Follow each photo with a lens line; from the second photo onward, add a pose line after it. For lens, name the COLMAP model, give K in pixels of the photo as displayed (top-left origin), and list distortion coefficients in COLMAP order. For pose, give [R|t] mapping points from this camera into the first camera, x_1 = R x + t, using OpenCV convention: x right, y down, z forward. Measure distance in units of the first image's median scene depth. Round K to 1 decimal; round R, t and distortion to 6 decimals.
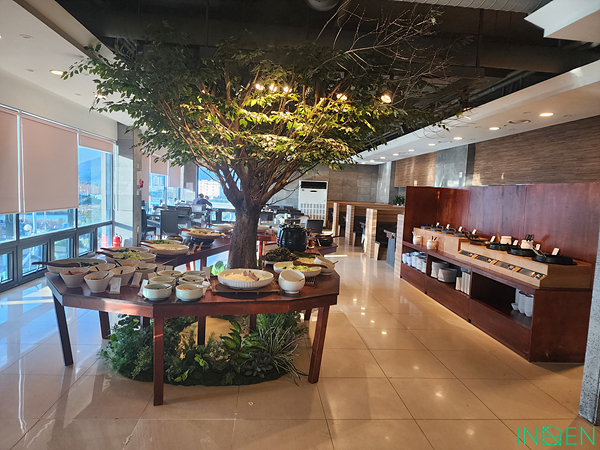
lens RADIAL K [[395.2, 0, 300.0], [0, 395.2, 225.0], [0, 0, 1]] dist [0.101422, -0.102356]
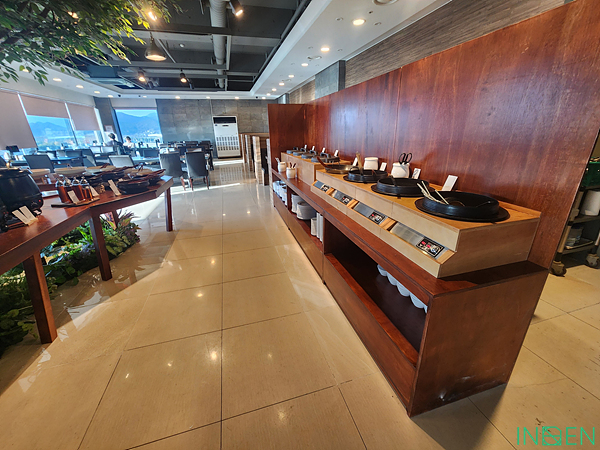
lens RADIAL K [[245.0, 0, 298.8], [0, 245.0, 218.4], [0, 0, 1]] dist [0.000379, -0.000002]
pose [[0.979182, -0.129753, 0.156095, 0.272291], [0.084058, 0.959179, 0.270018, 0.003540], [-0.184759, -0.251276, 0.950118, 0.522787]]
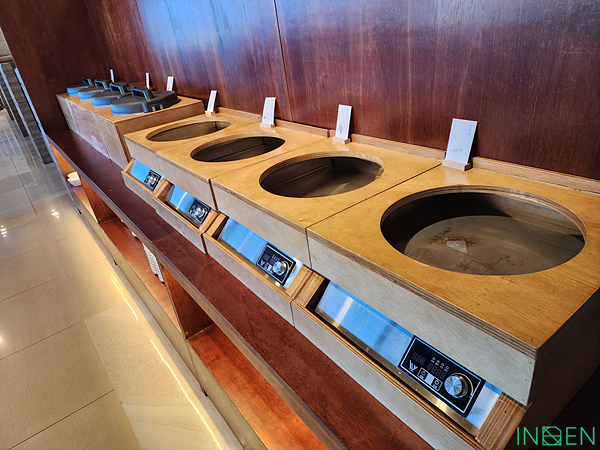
lens RADIAL K [[395.2, 0, 300.0], [0, 395.2, 225.0], [0, 0, 1]] dist [0.101422, -0.102356]
pose [[0.829668, -0.381748, 0.407332, 0.342675], [0.202268, 0.885633, 0.418021, 0.001970], [-0.520326, -0.264428, 0.811997, 0.624416]]
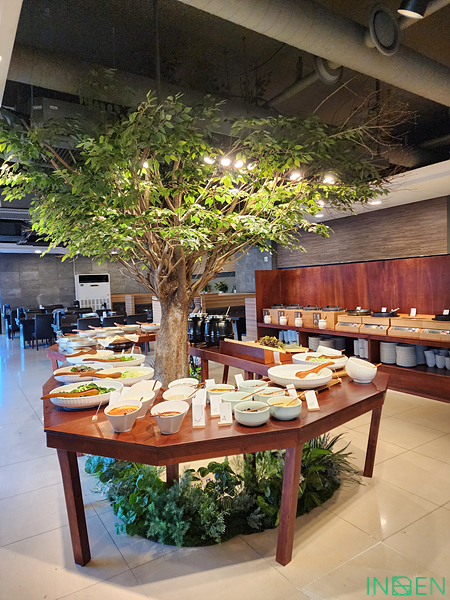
lens RADIAL K [[395.2, 0, 228.3], [0, 395.2, 302.2], [0, 0, 1]] dist [0.101422, -0.102356]
pose [[0.879837, -0.100620, 0.464503, -0.340737], [0.115949, 0.993245, -0.004469, -0.023023], [-0.460916, 0.057790, 0.885560, 0.150816]]
